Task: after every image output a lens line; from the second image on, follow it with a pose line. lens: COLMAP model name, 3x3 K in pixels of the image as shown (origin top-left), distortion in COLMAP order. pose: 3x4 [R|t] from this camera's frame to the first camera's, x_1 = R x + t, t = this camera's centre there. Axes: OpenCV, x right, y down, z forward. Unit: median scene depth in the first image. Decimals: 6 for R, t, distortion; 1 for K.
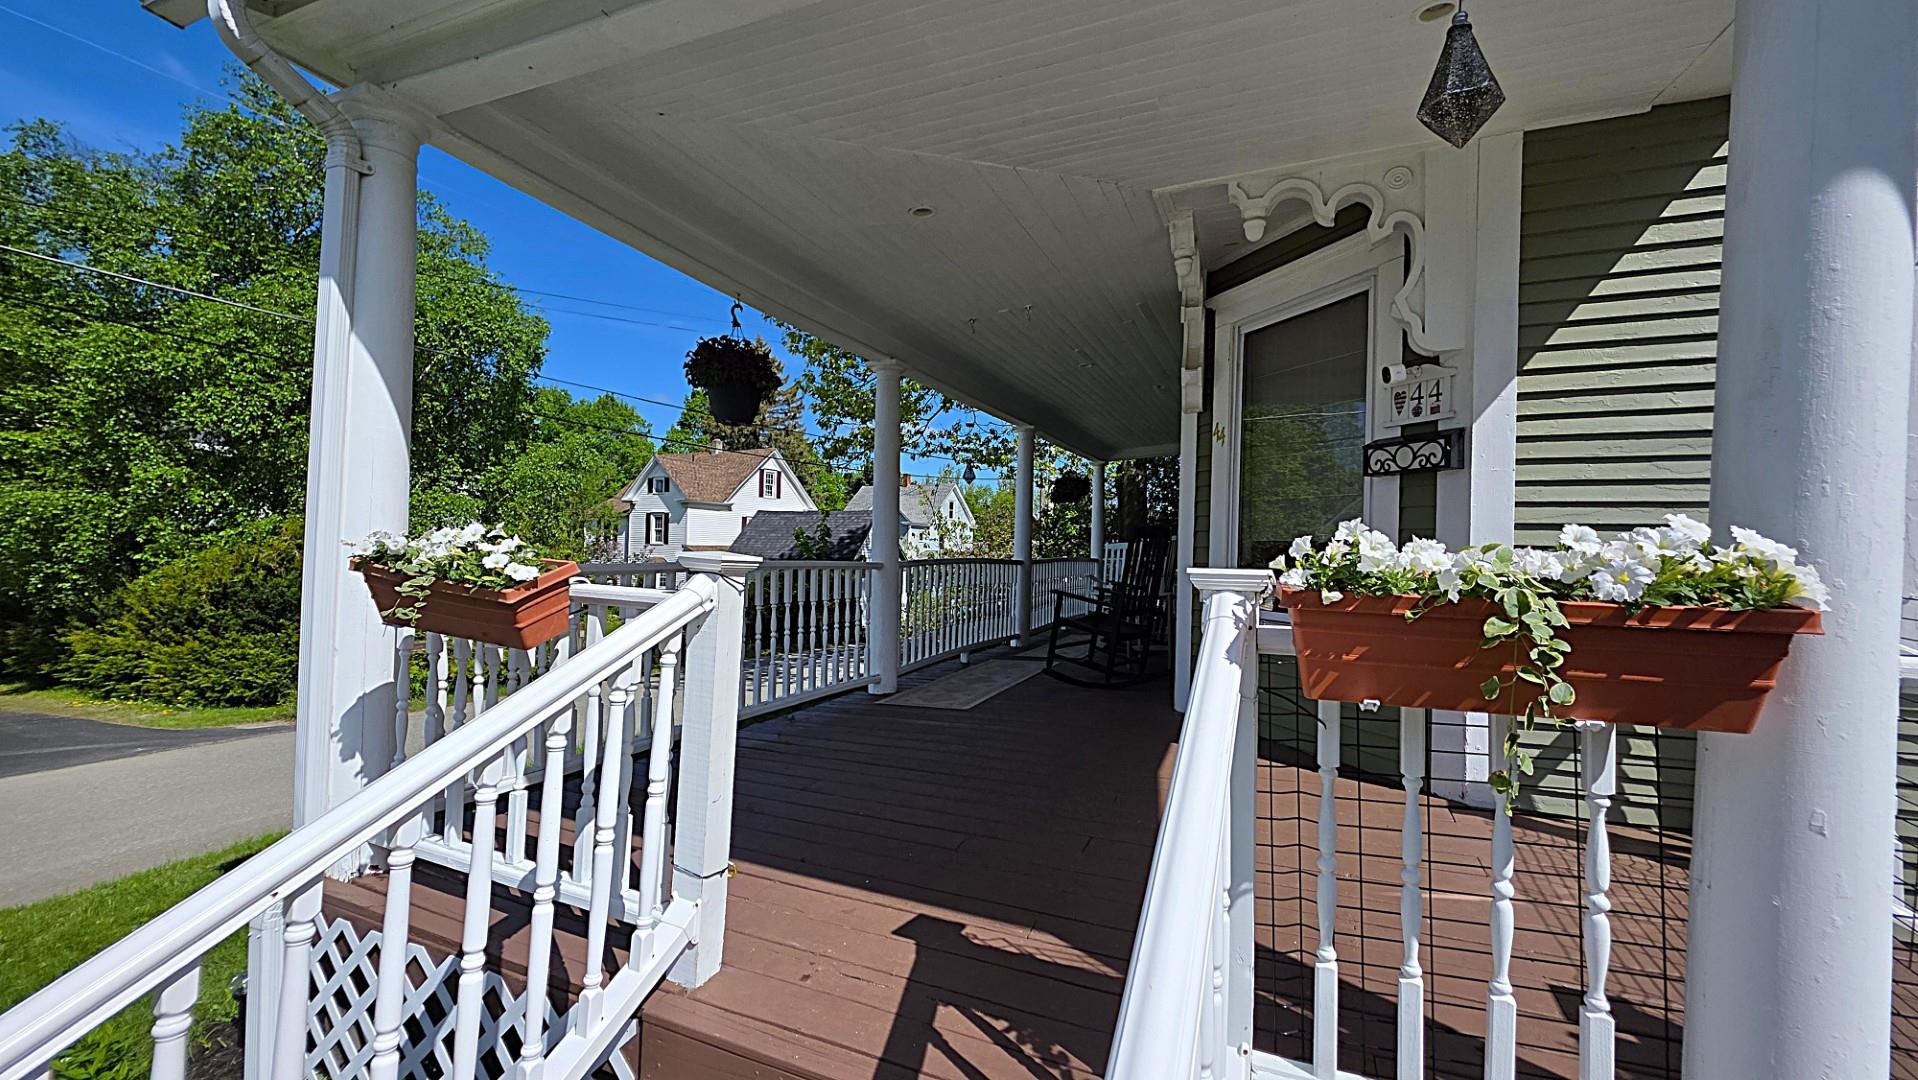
lens RADIAL K [[778.7, 0, 959.0], [0, 778.7, 540.0], [0, 0, 1]] dist [0.001435, 0.000154]
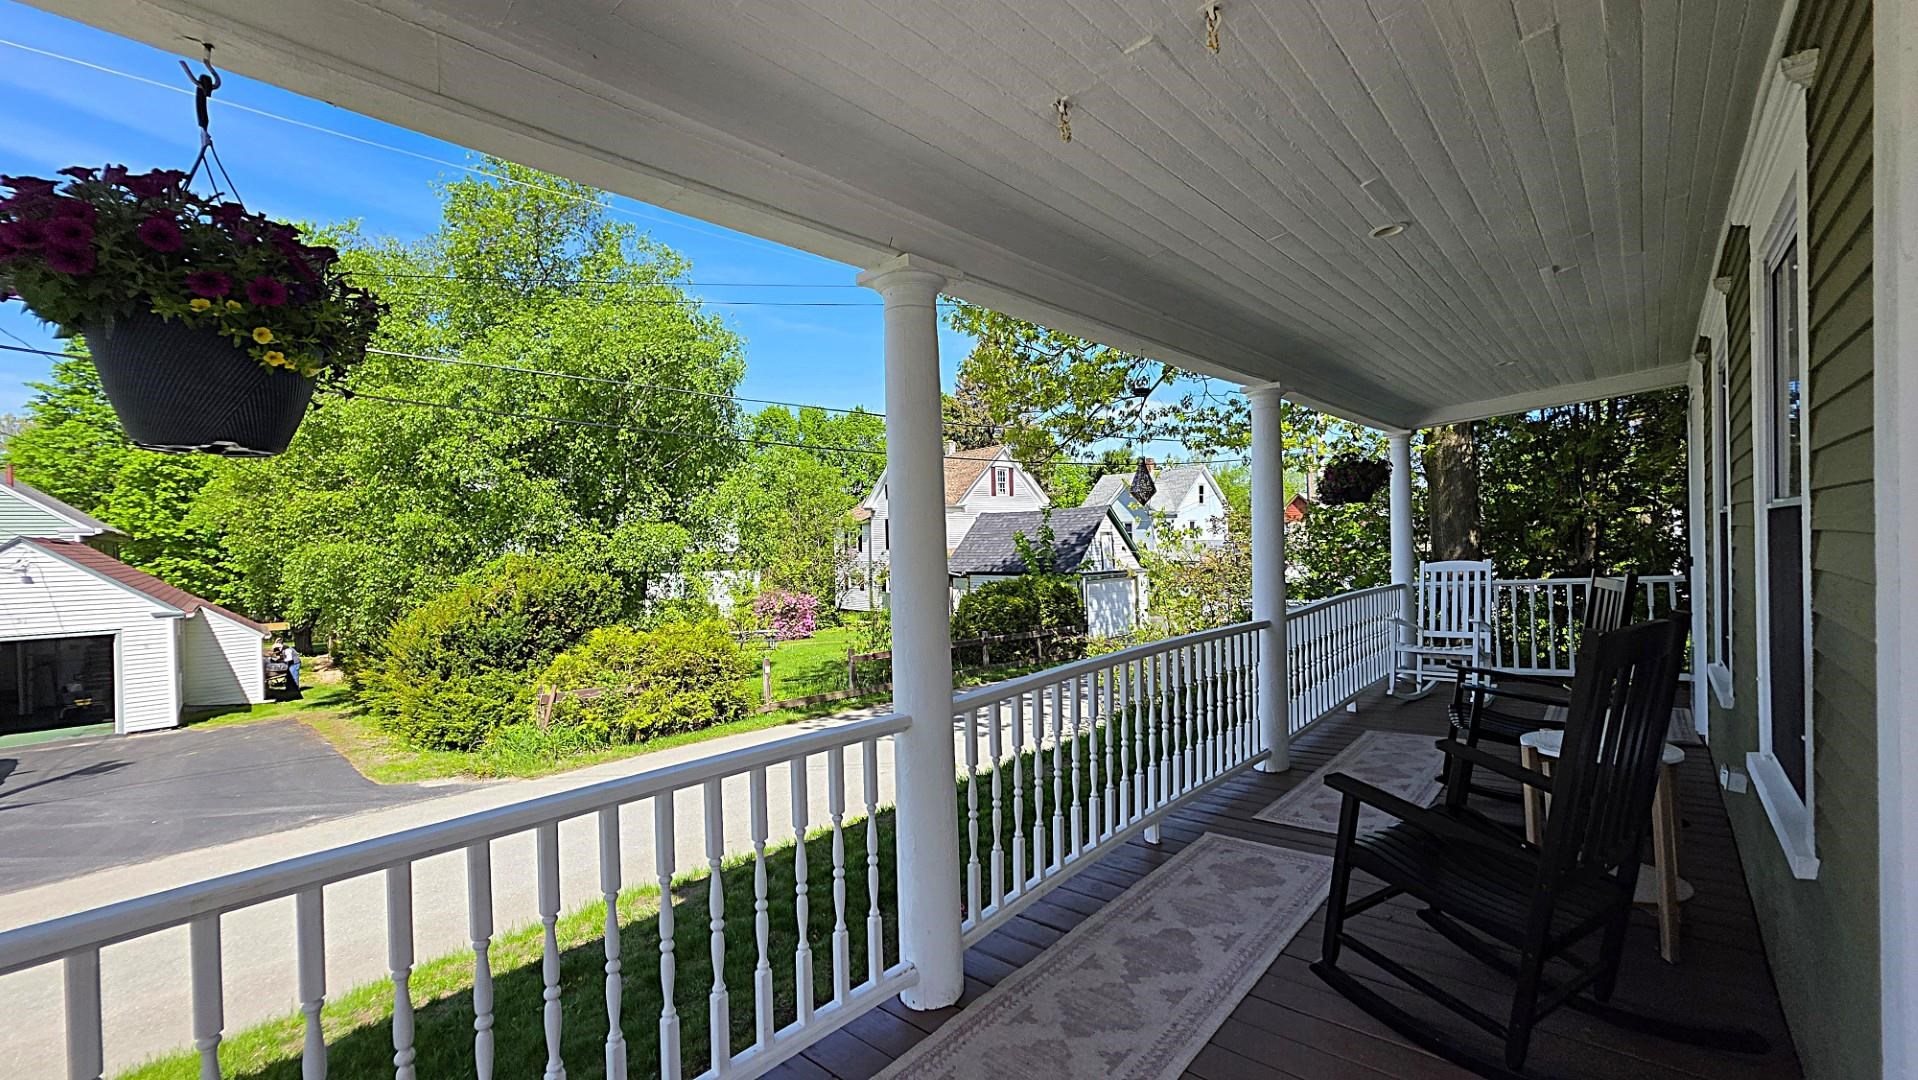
lens RADIAL K [[772.2, 0, 959.0], [0, 772.2, 540.0], [0, 0, 1]] dist [-0.000497, -0.000033]
pose [[0.946351, -0.047868, -0.319577, 0.025499], [0.052859, 0.998578, 0.006958, -0.024897], [0.318789, -0.023477, 0.947535, 0.200384]]
